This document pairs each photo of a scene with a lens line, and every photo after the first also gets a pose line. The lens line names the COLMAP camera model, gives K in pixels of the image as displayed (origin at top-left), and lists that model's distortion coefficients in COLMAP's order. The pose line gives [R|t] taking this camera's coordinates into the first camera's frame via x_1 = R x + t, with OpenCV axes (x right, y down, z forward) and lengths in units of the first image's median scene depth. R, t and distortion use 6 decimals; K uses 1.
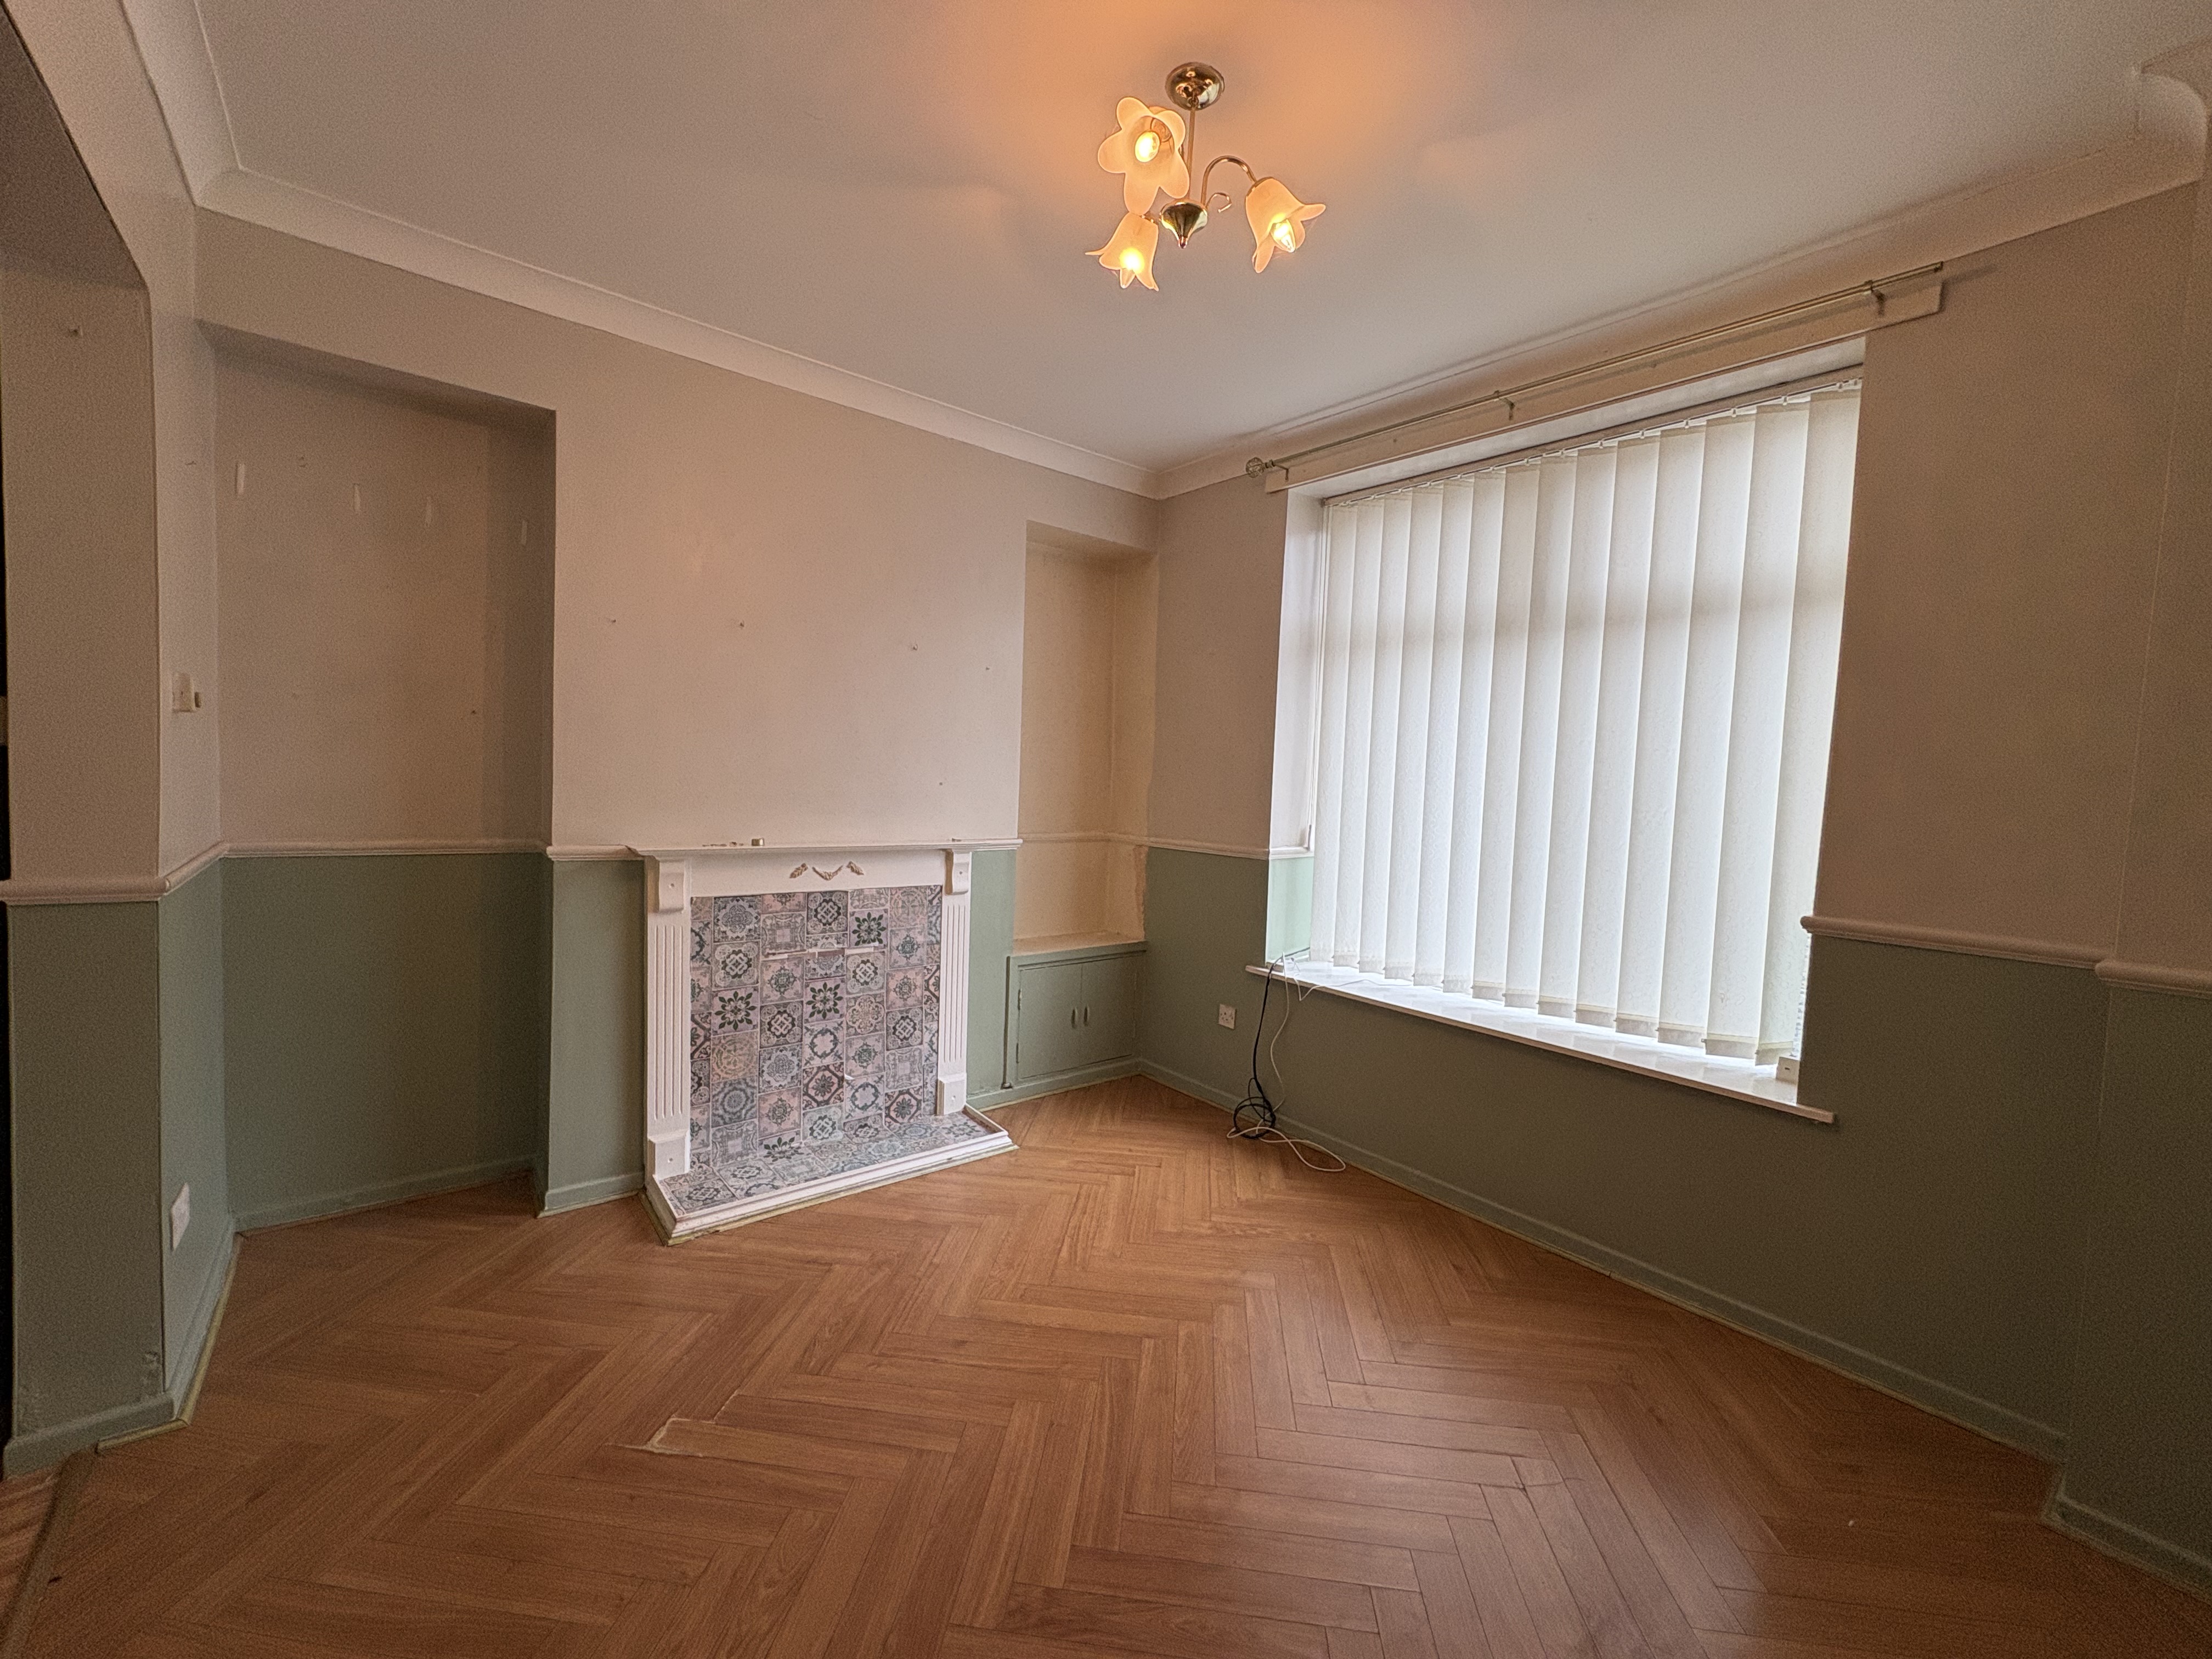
lens RADIAL K [[880.2, 0, 1106.7], [0, 880.2, 827.3], [0, 0, 1]] dist [-0.001913, 0.000378]
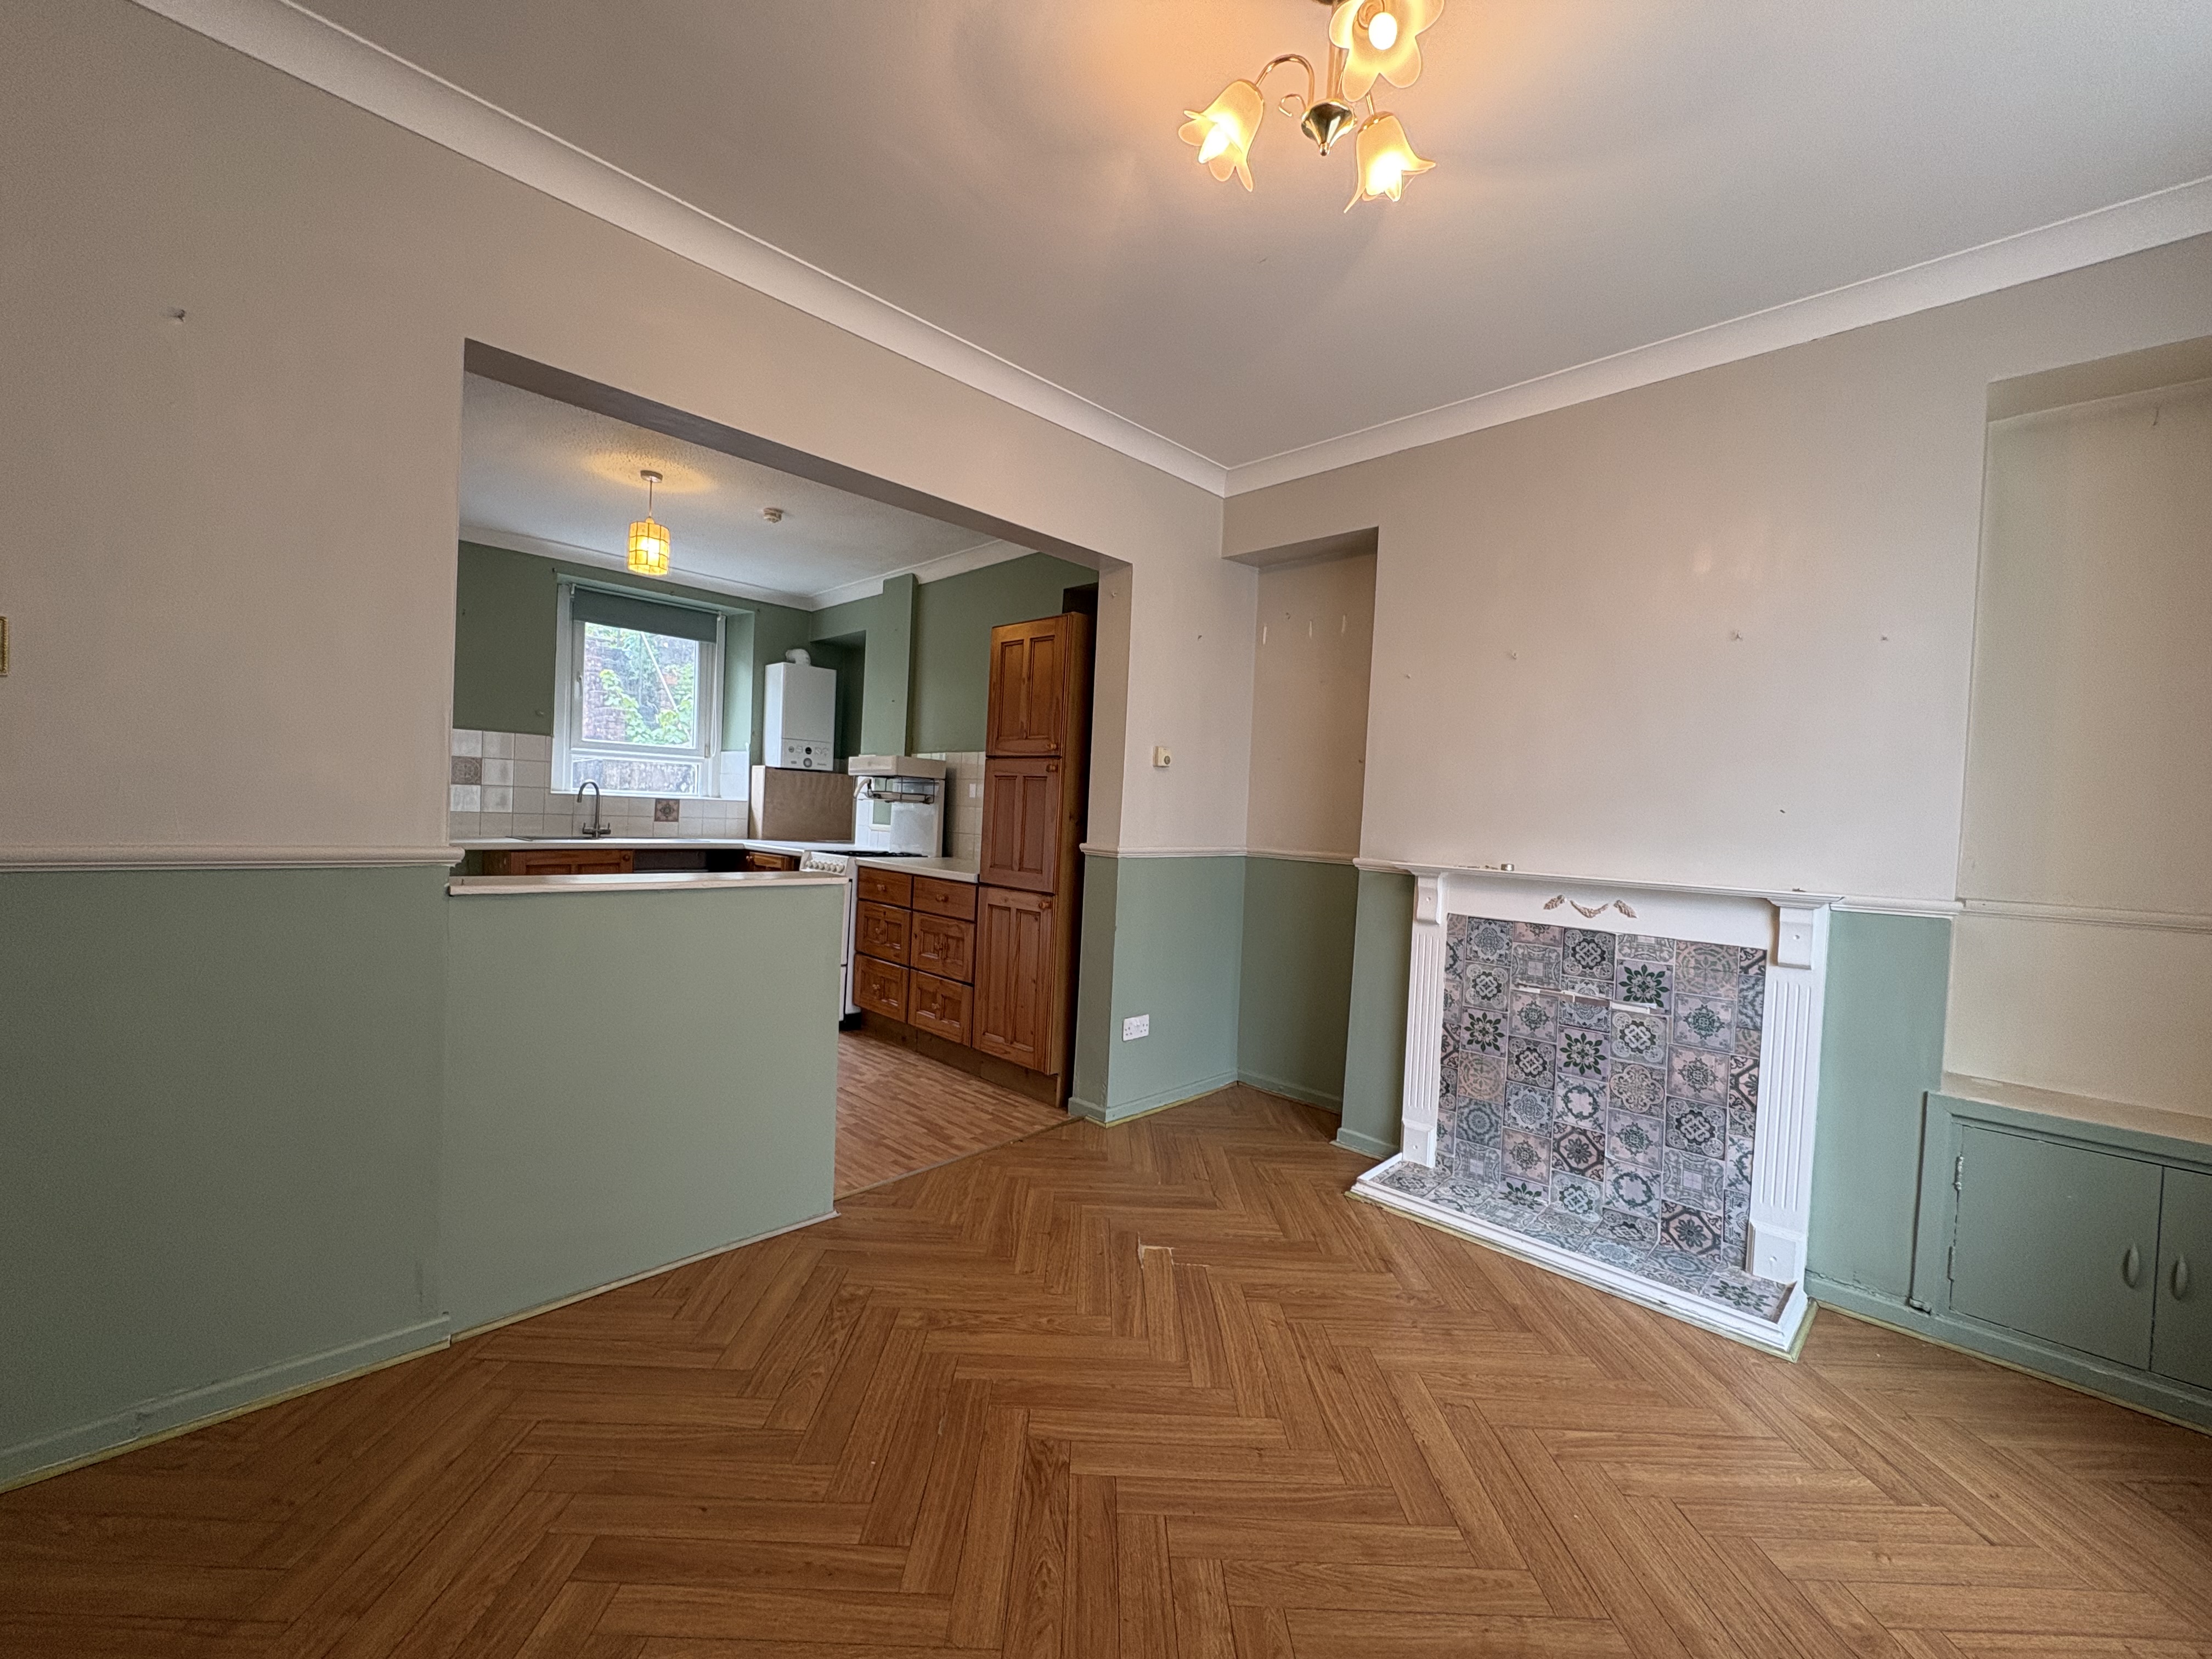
lens RADIAL K [[880.2, 0, 1103.7], [0, 880.2, 828.5], [0, 0, 1]] dist [-0.001913, 0.000378]
pose [[0.114107, -0.015141, -0.993353, 0.512589], [-0.094571, 0.995178, -0.026032, 0.039838], [0.988957, 0.096913, 0.112124, 0.403323]]
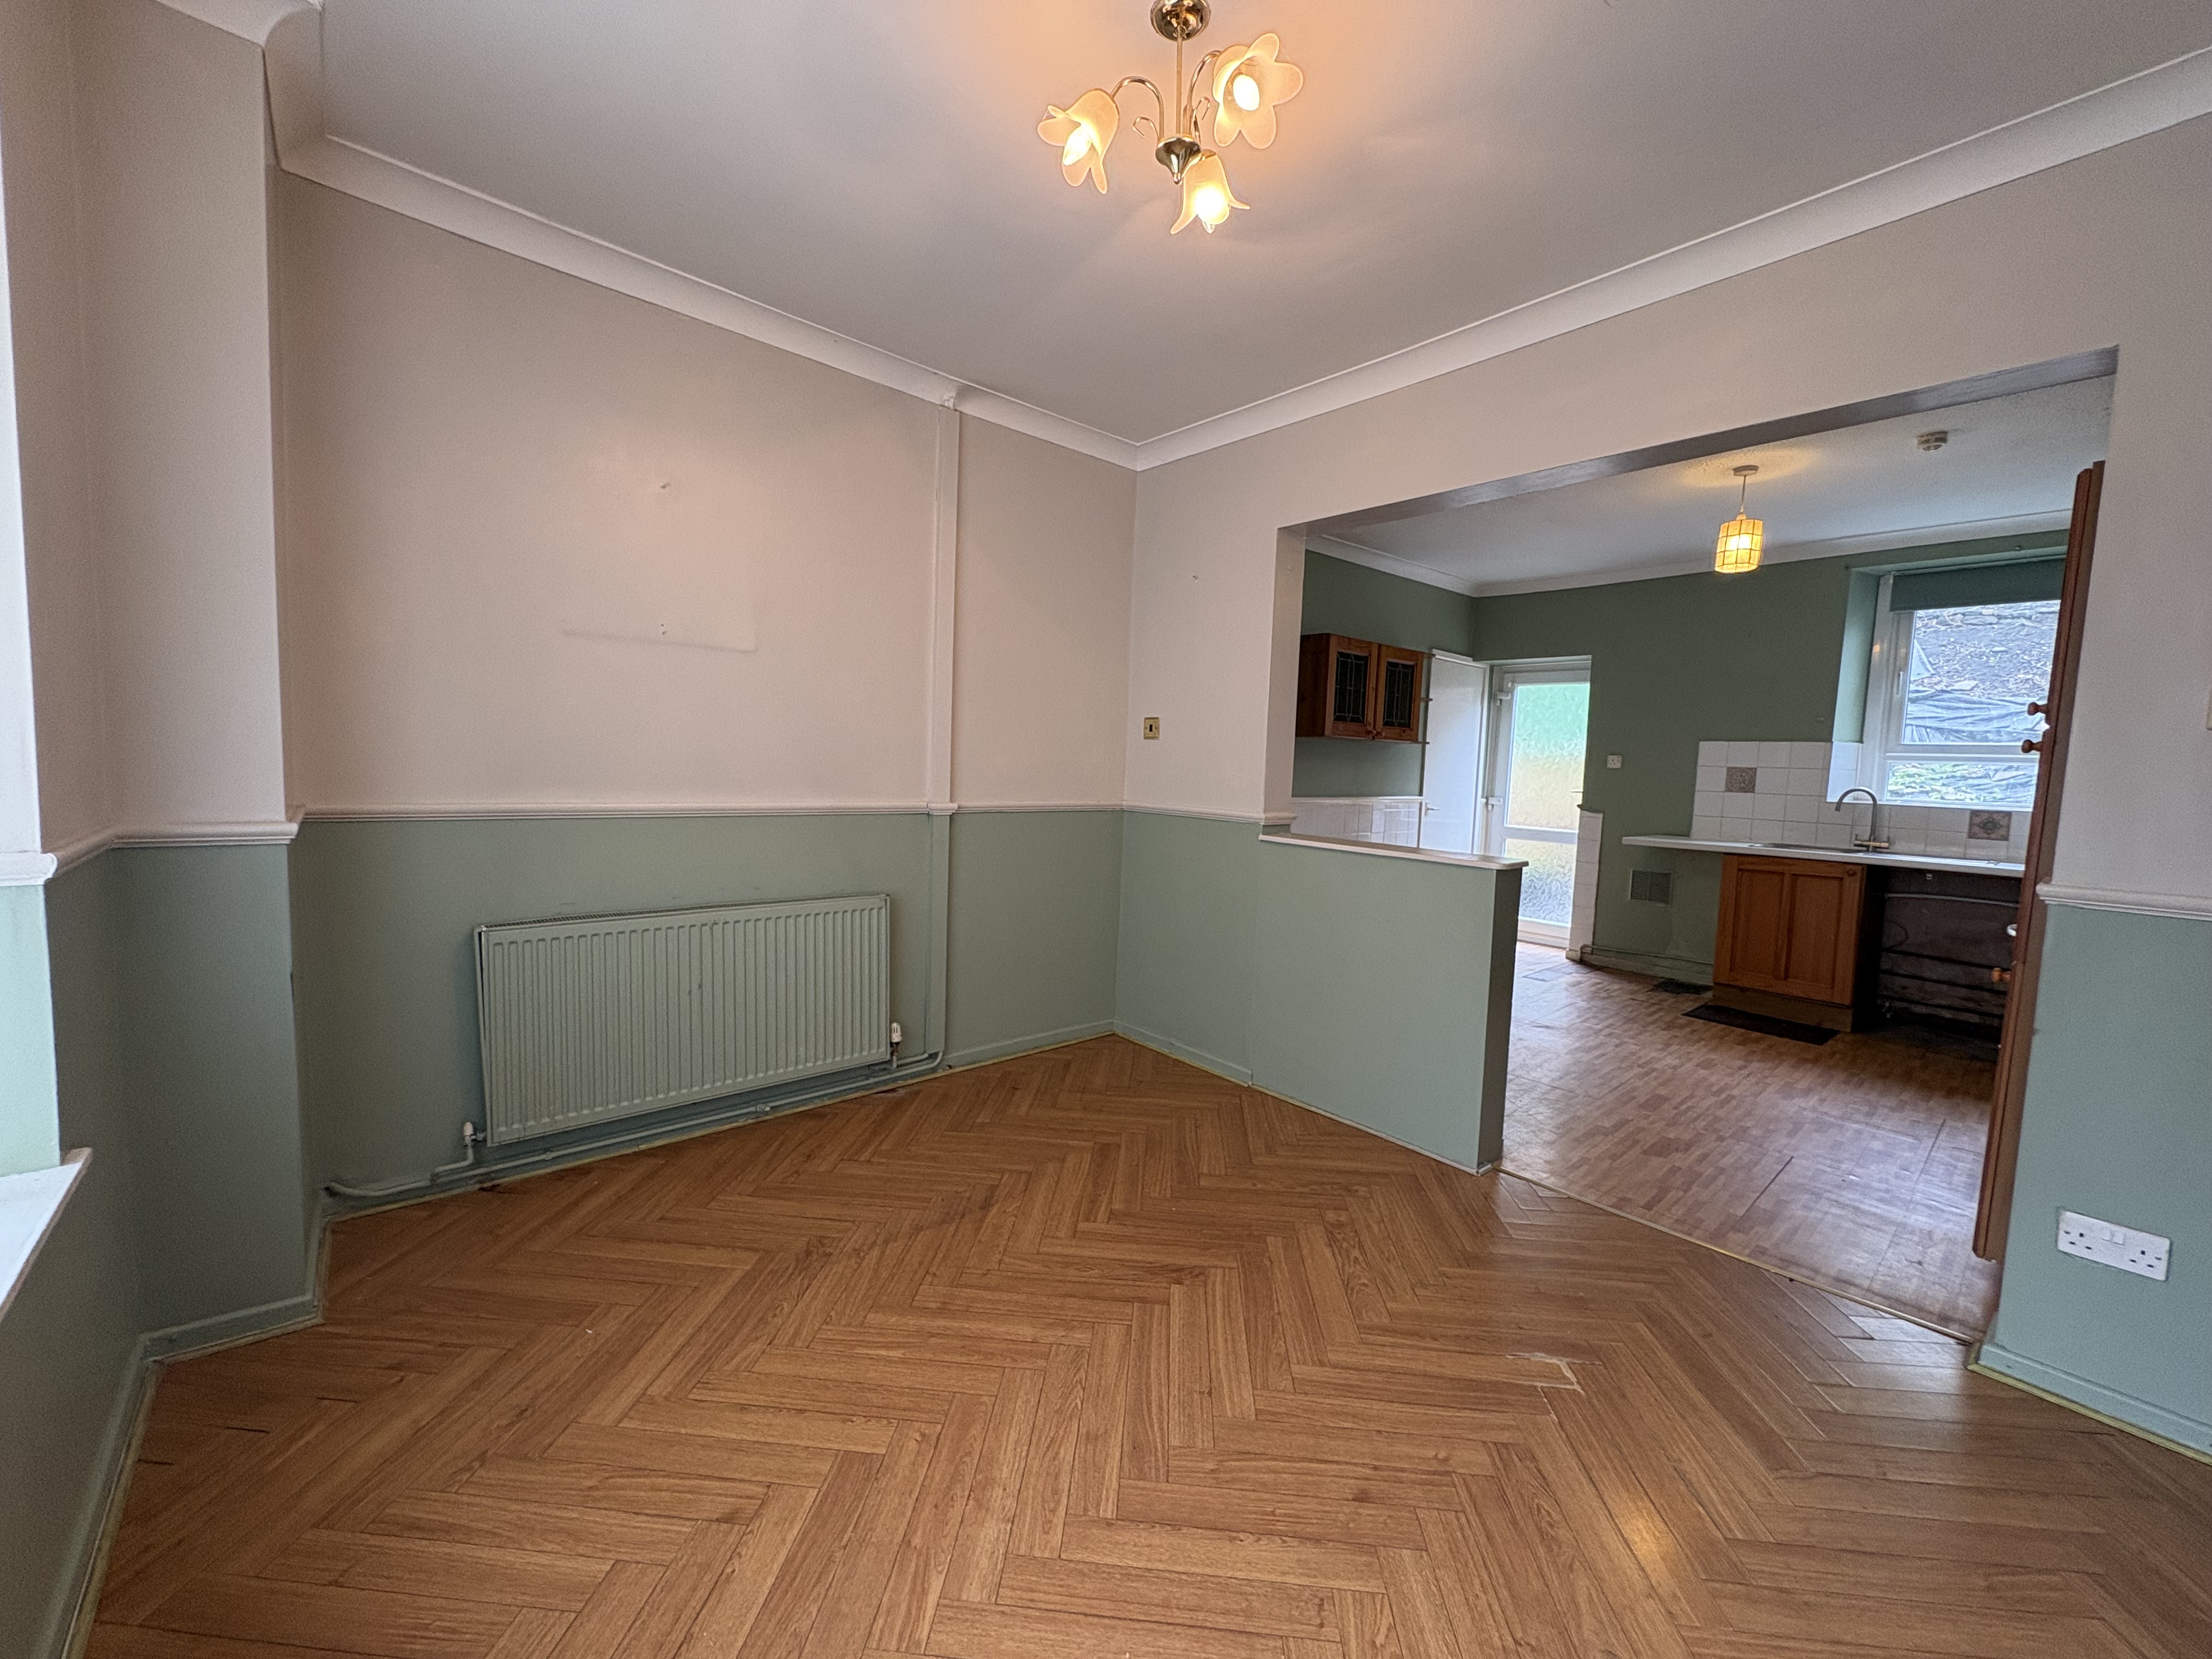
lens RADIAL K [[880.2, 0, 1105.9], [0, 880.2, 827.0], [0, 0, 1]] dist [-0.001913, 0.000378]
pose [[-0.996567, -0.075817, -0.033269, 0.079102], [-0.079576, 0.988046, 0.132033, -0.035121], [0.022861, 0.134227, -0.990687, 1.129695]]
